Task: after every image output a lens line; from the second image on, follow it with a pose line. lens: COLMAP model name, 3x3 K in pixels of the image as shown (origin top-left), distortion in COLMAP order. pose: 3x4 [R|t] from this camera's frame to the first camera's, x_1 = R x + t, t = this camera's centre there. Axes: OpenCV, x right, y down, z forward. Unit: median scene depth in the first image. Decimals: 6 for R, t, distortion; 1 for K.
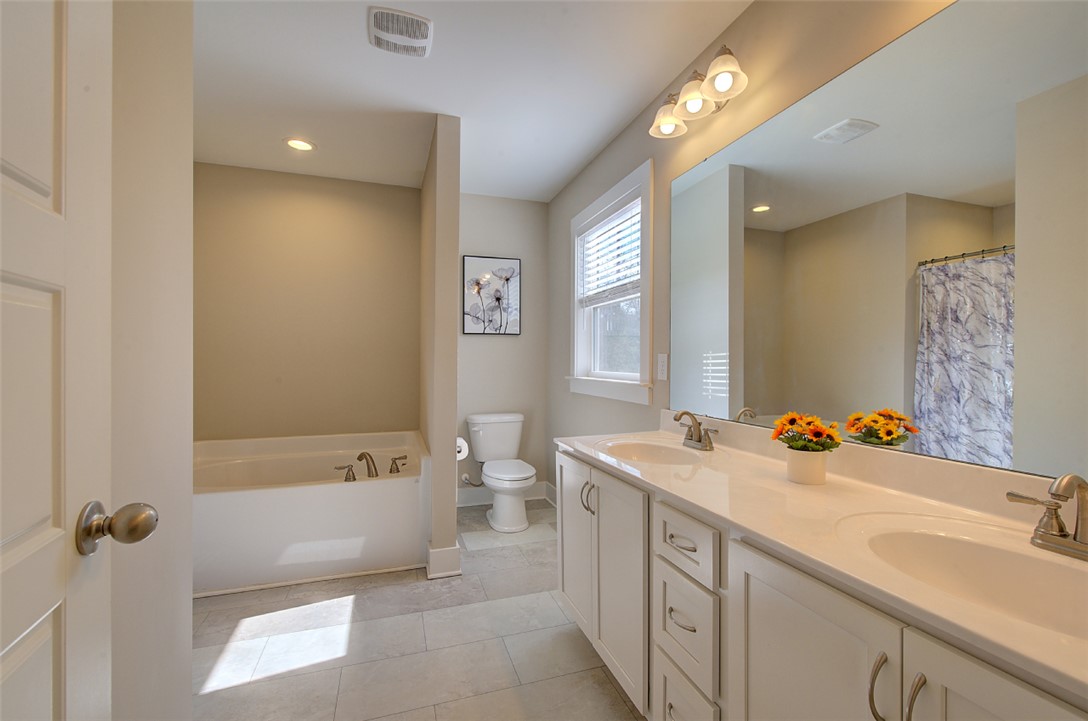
lens RADIAL K [[466.1, 0, 546.9], [0, 466.1, 358.9], [0, 0, 1]] dist [0.003247, 0.000832]
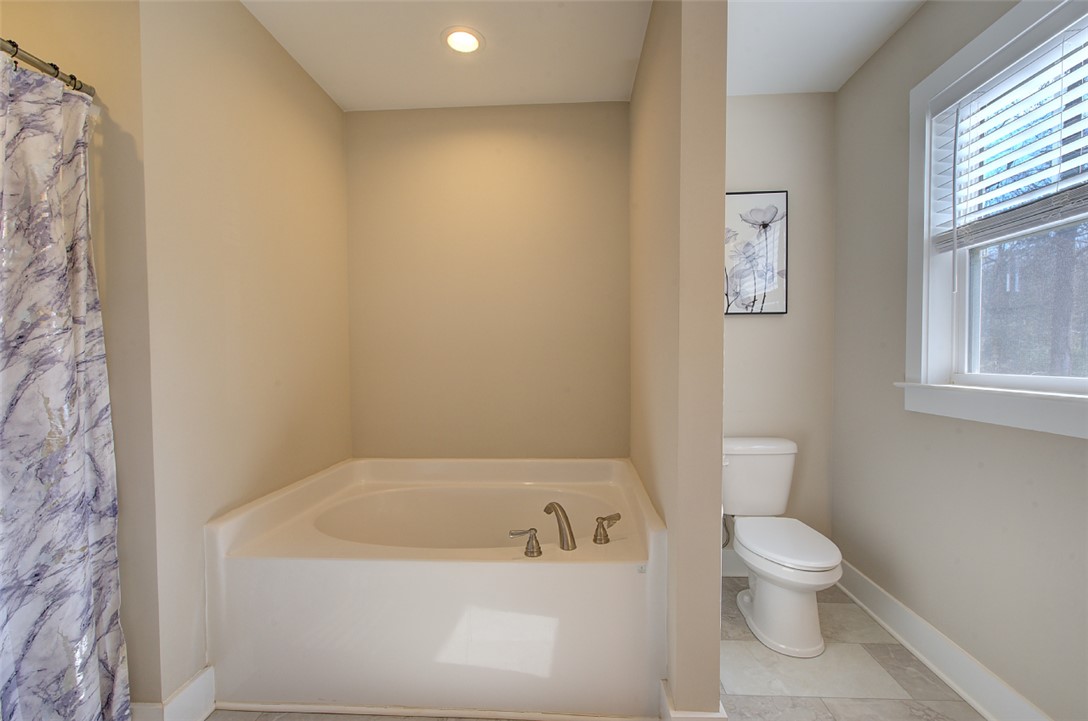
lens RADIAL K [[466.1, 0, 545.4], [0, 466.1, 362.2], [0, 0, 1]] dist [0.003247, 0.000832]
pose [[0.922586, -0.003926, -0.385773, -0.131309], [0.008847, 0.999901, 0.010982, 0.003905], [0.385691, -0.013545, 0.922529, 0.344154]]
